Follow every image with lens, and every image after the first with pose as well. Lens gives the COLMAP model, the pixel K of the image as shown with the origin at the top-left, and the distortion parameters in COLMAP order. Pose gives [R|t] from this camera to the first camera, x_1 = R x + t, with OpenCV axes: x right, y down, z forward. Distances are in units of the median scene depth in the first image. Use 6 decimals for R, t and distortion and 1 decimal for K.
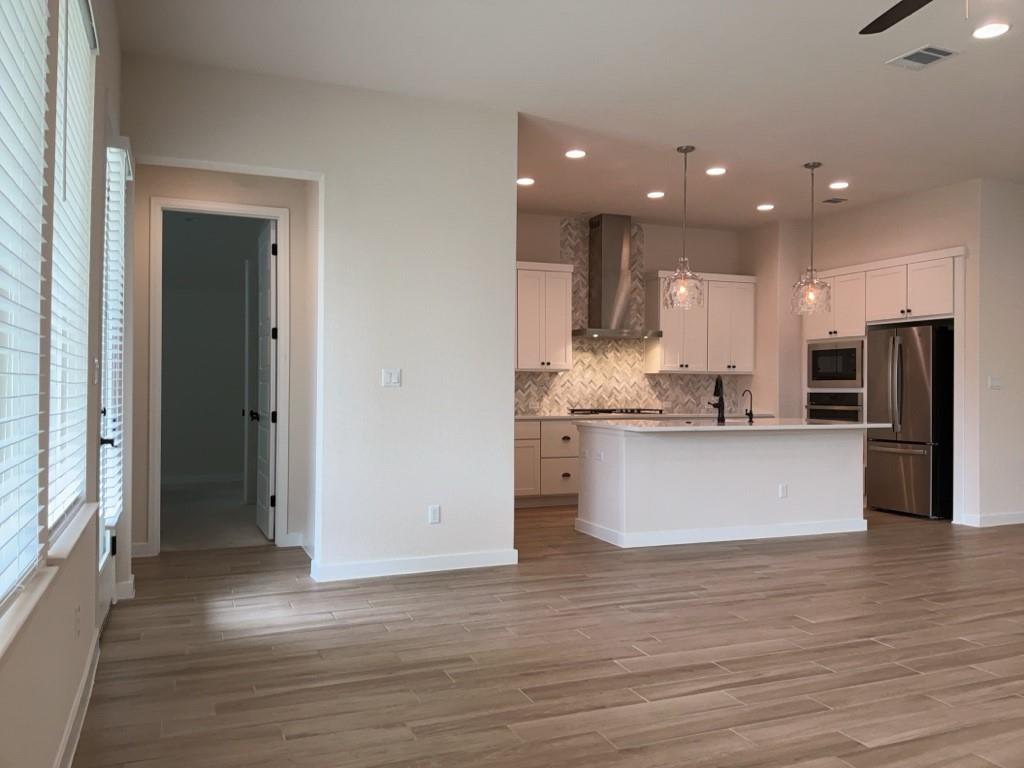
lens RADIAL K [[808.5, 0, 512.0], [0, 808.5, 384.0], [0, 0, 1]] dist [0.129526, -0.266988]
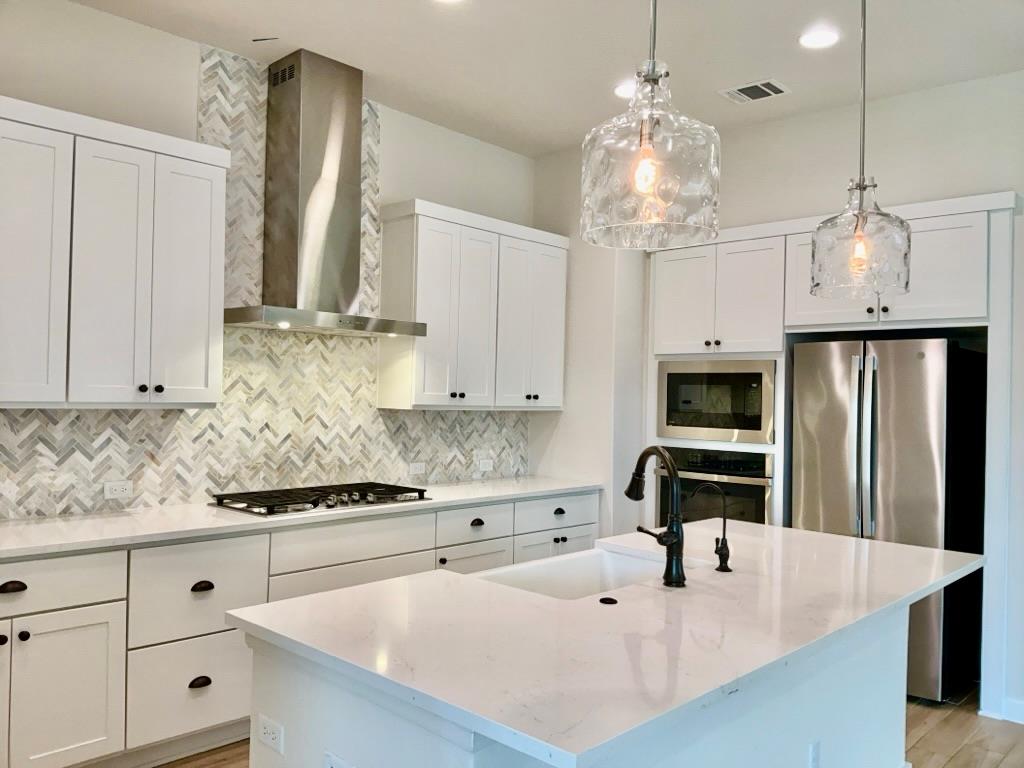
lens RADIAL K [[808.5, 0, 512.0], [0, 808.5, 384.0], [0, 0, 1]] dist [0.129526, -0.266988]
pose [[0.910212, 0.023211, 0.413492, 0.034264], [-0.022540, 0.999725, -0.006501, -0.027105], [-0.413529, -0.003403, 0.910485, 0.532376]]
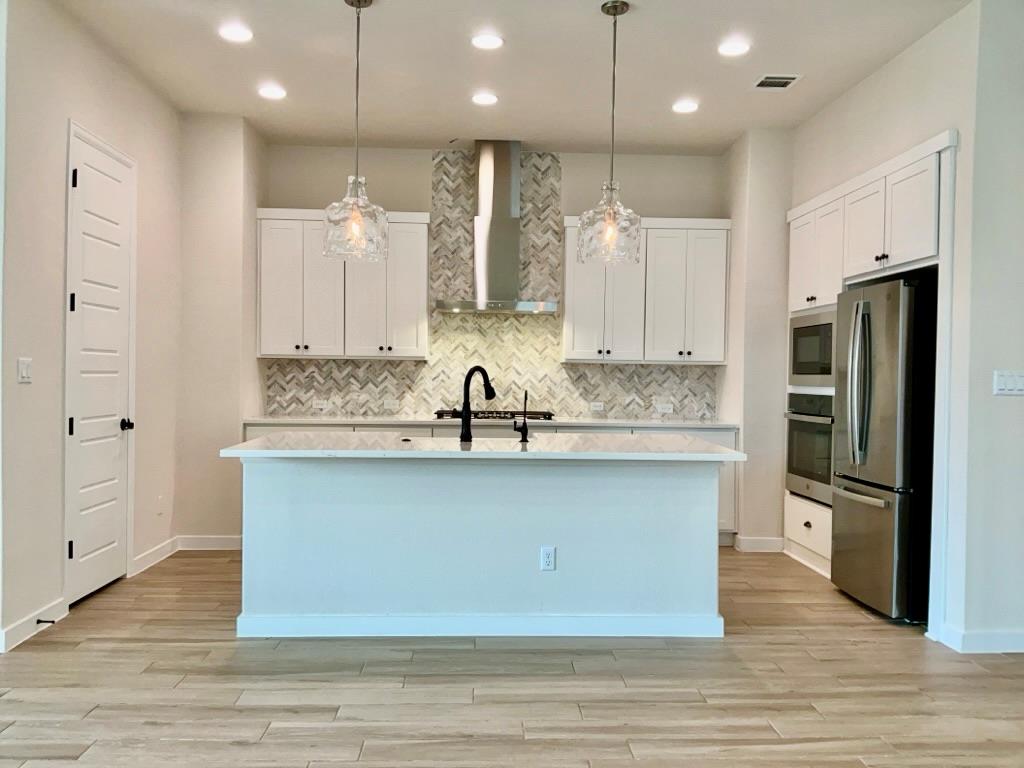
lens RADIAL K [[808.5, 0, 512.0], [0, 808.5, 384.0], [0, 0, 1]] dist [0.129526, -0.266988]
pose [[0.940833, 0.013908, -0.338585, 0.377617], [-0.008801, 0.999823, 0.016612, -0.005684], [0.338757, -0.012649, 0.940789, 0.319715]]
